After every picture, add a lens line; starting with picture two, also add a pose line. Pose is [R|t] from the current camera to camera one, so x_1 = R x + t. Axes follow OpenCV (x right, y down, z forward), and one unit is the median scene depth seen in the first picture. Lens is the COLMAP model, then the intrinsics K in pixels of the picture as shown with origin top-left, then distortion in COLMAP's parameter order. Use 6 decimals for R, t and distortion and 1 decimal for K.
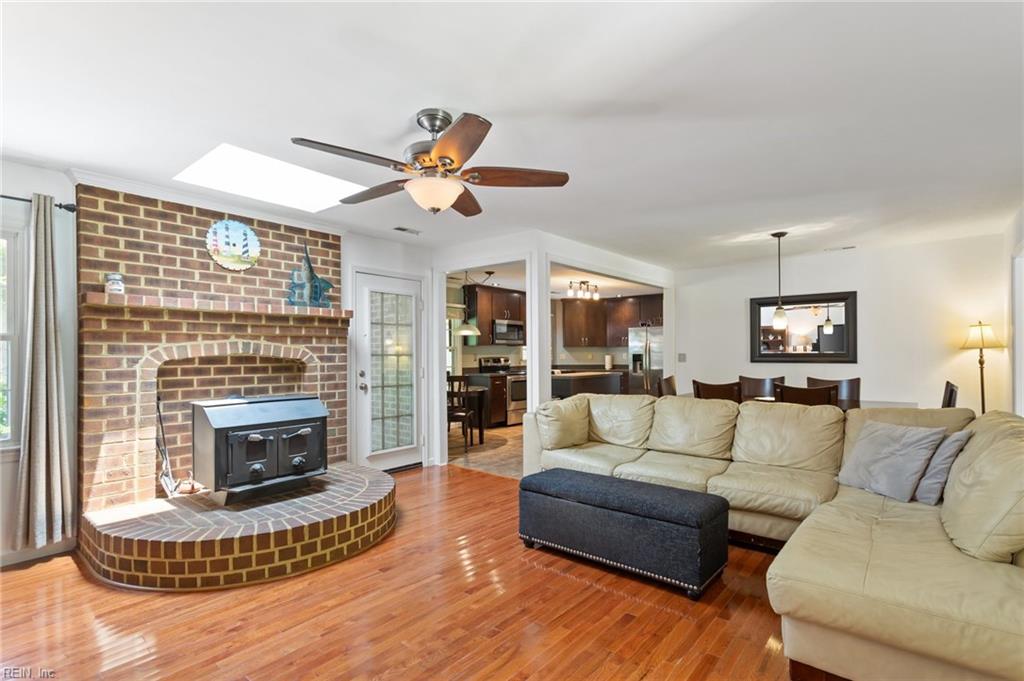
lens RADIAL K [[483.8, 0, 509.9], [0, 483.8, 342.2], [0, 0, 1]] dist [0.002691, 0.000786]
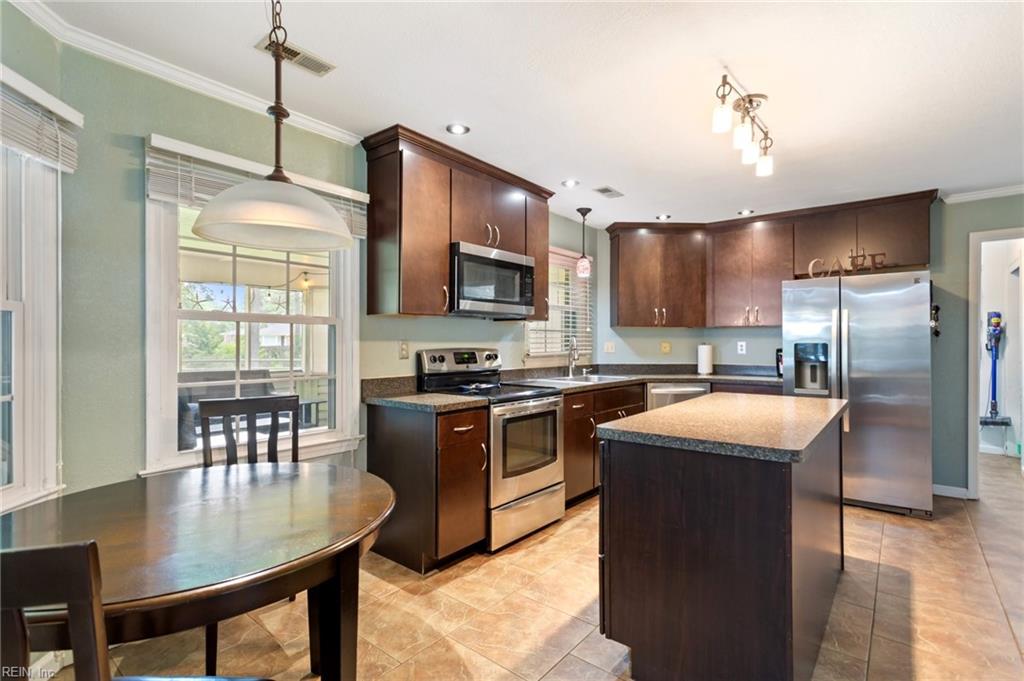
lens RADIAL K [[483.8, 0, 509.9], [0, 483.8, 342.2], [0, 0, 1]] dist [0.002691, 0.000786]
pose [[0.999837, 0.010359, 0.014811, 0.001602], [-0.010809, 0.999473, 0.030596, 0.013748], [-0.014486, -0.030751, 0.999422, 0.611004]]
